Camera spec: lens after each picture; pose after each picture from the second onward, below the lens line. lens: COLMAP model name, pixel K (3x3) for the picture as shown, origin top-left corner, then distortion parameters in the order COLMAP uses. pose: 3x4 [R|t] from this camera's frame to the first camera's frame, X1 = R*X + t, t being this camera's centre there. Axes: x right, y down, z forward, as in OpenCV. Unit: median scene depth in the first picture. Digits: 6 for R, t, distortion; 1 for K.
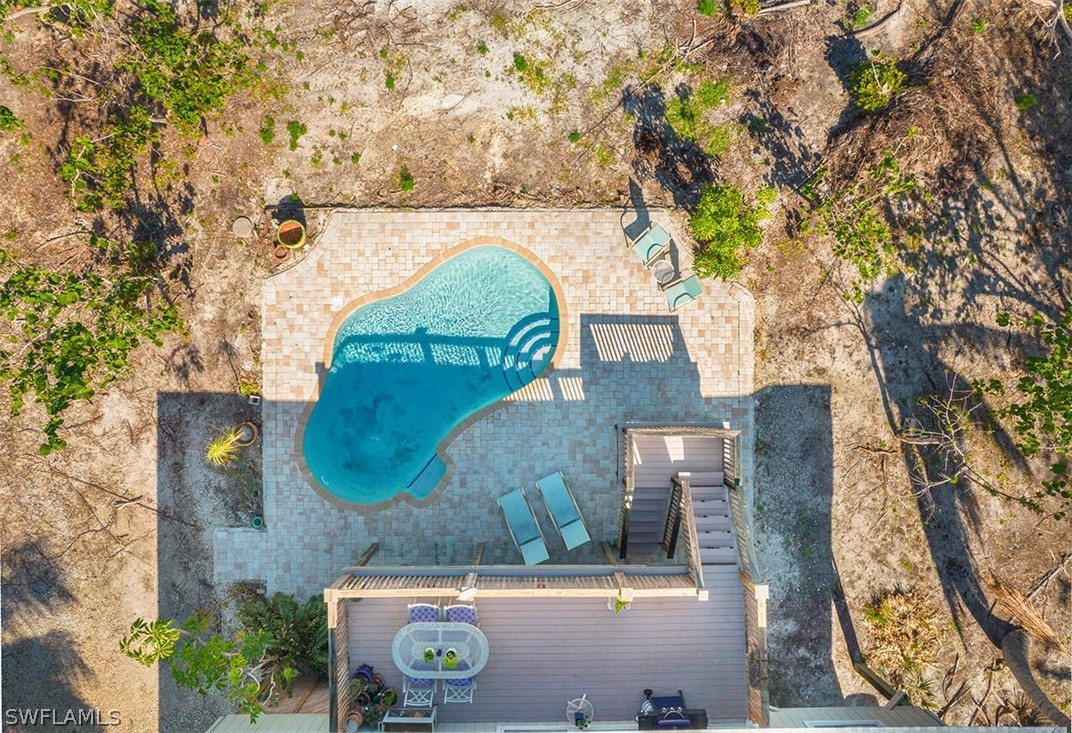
lens RADIAL K [[675.0, 0, 536.0], [0, 675.0, 366.5], [0, 0, 1]] dist [-0.015527, -0.001426]
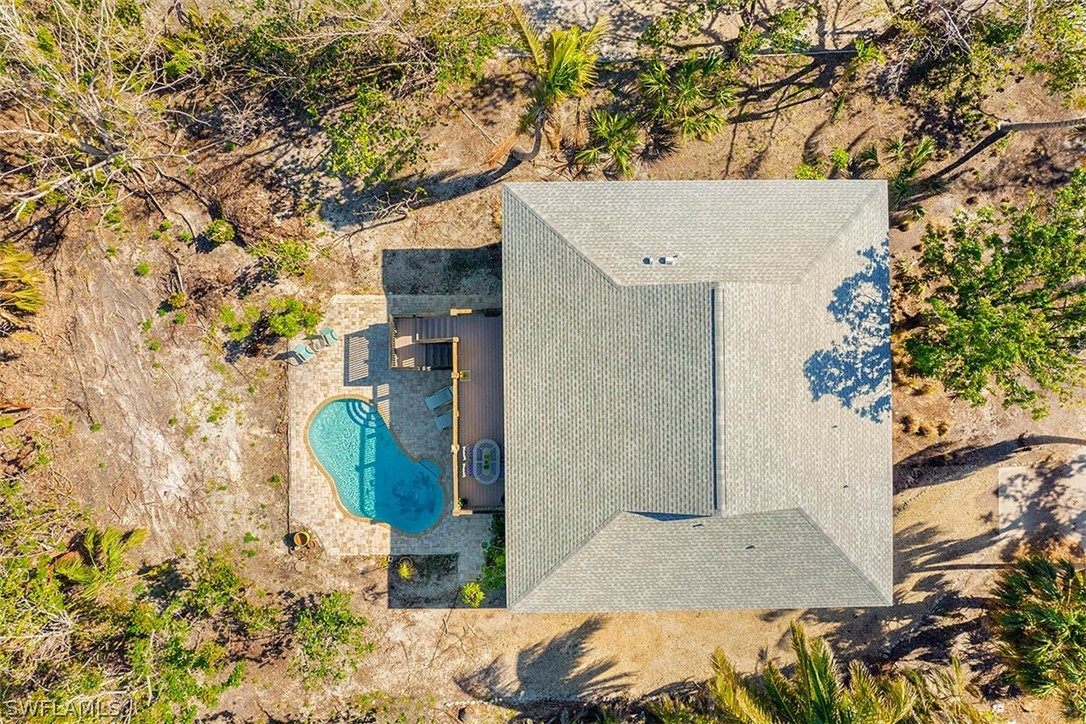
lens RADIAL K [[703.5, 0, 539.5], [0, 703.5, 350.4], [0, 0, 1]] dist [-0.002643, -0.001140]
pose [[-0.007622, -0.999938, -0.008167, 0.177444], [0.999950, -0.007569, -0.006535, 0.476938], [0.006473, -0.008217, 0.999945, -0.953939]]
